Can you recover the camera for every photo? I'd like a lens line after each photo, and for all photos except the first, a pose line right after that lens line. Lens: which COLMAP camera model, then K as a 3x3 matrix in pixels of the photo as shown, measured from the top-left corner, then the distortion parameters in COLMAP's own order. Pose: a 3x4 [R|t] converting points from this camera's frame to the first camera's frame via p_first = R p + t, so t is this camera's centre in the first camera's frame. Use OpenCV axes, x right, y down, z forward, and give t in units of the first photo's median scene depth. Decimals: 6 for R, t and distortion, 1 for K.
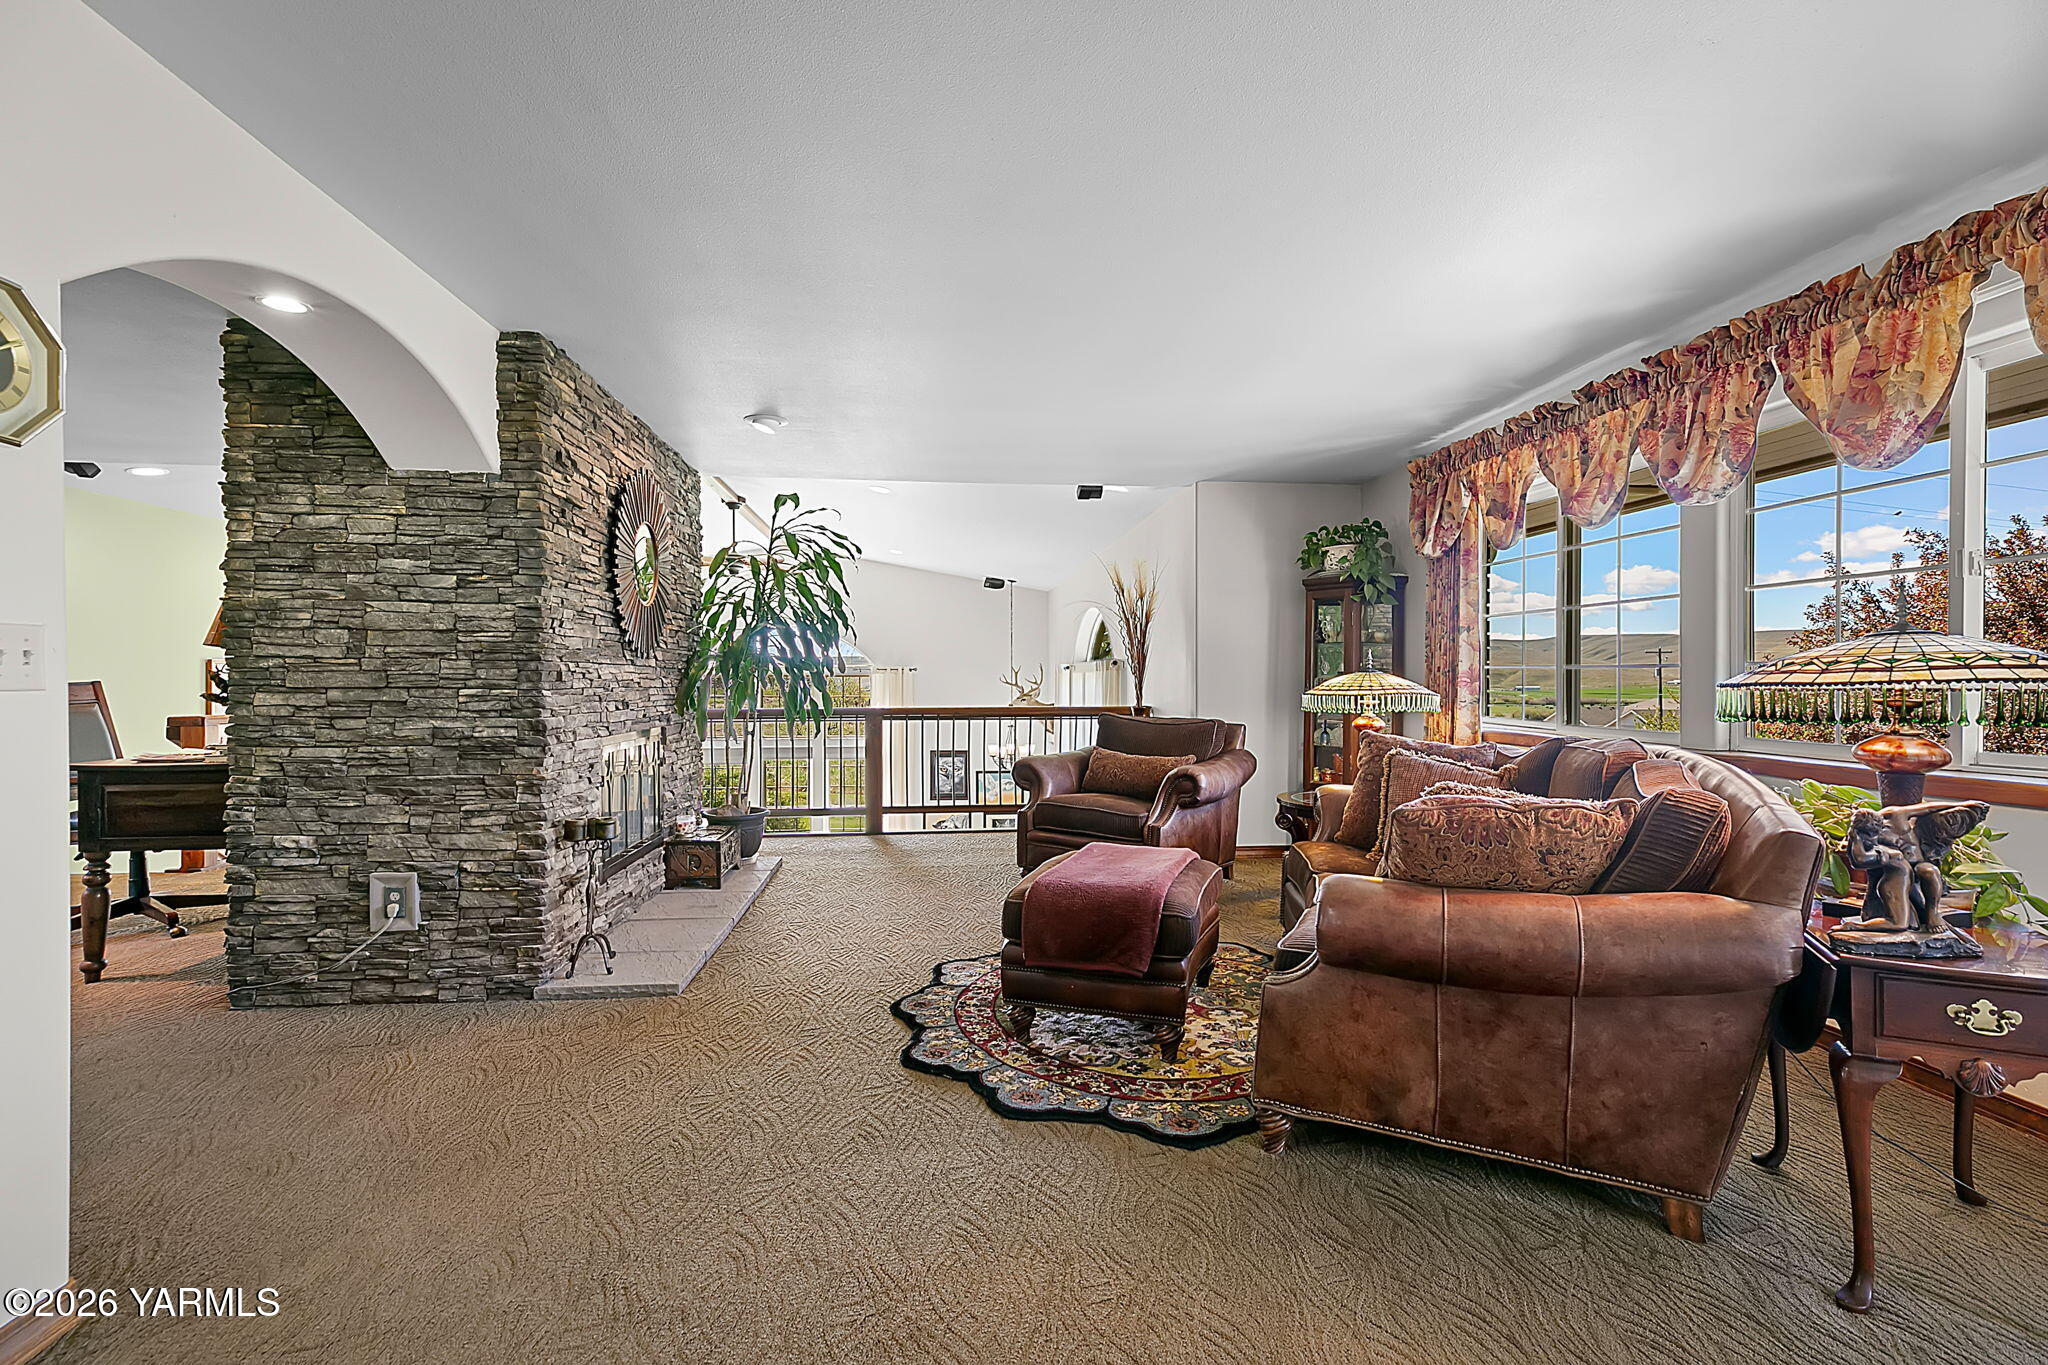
lens RADIAL K [[929.8, 0, 1031.7], [0, 929.8, 681.5], [0, 0, 1]] dist [-0.000097, -0.000093]
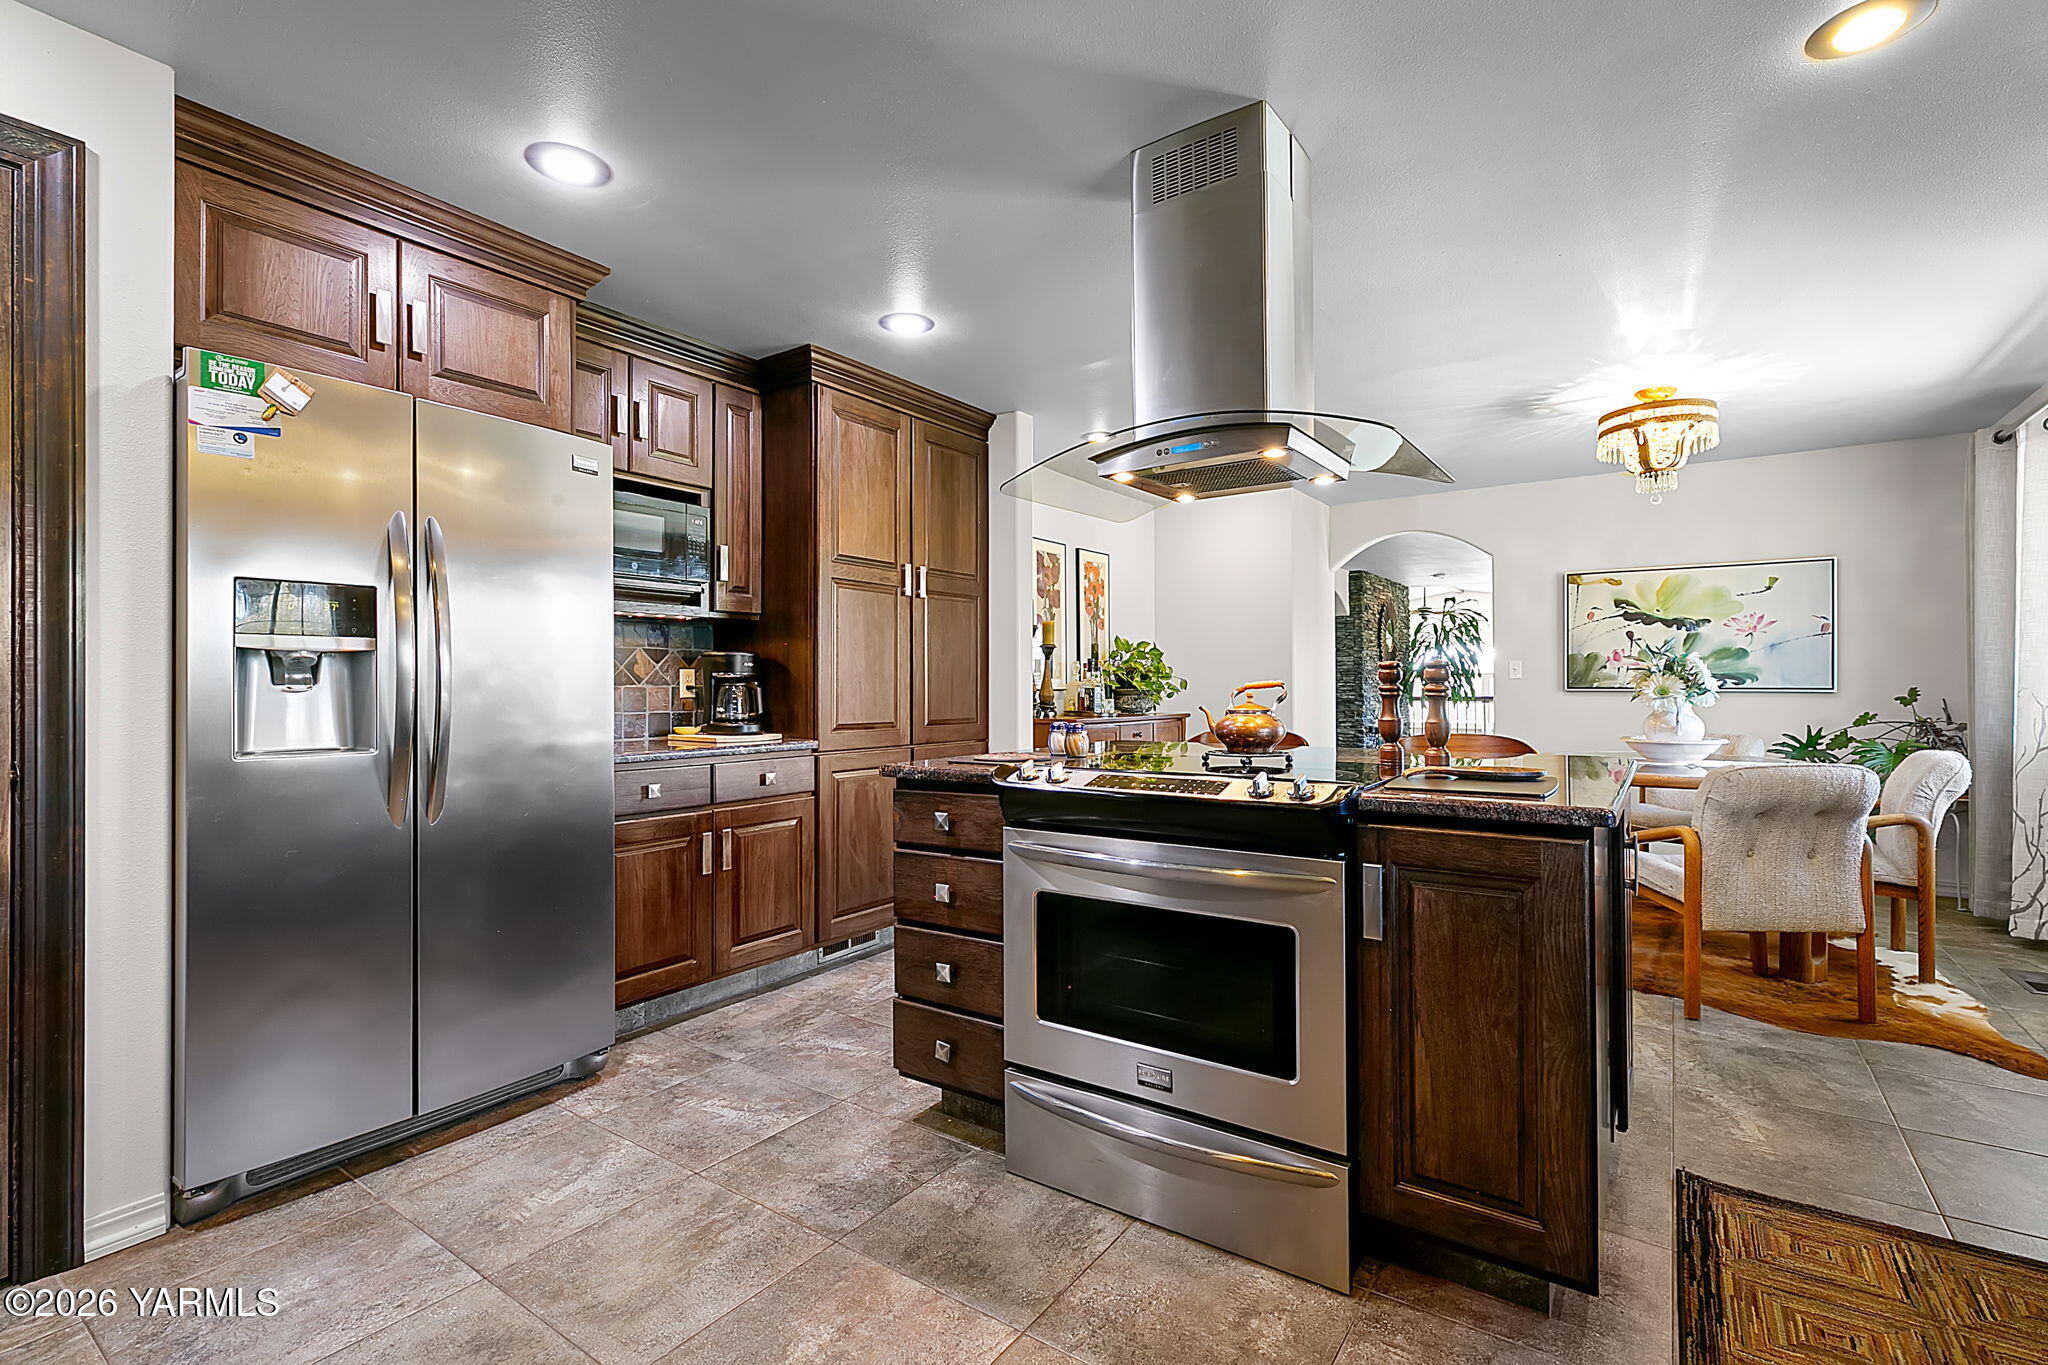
lens RADIAL K [[929.8, 0, 1018.2], [0, 929.8, 682.9], [0, 0, 1]] dist [-0.000097, -0.000093]
pose [[0.753950, -0.006110, -0.656904, 0.407073], [0.002117, 0.999974, -0.006871, 0.016234], [0.656929, 0.003790, 0.753943, -1.317292]]
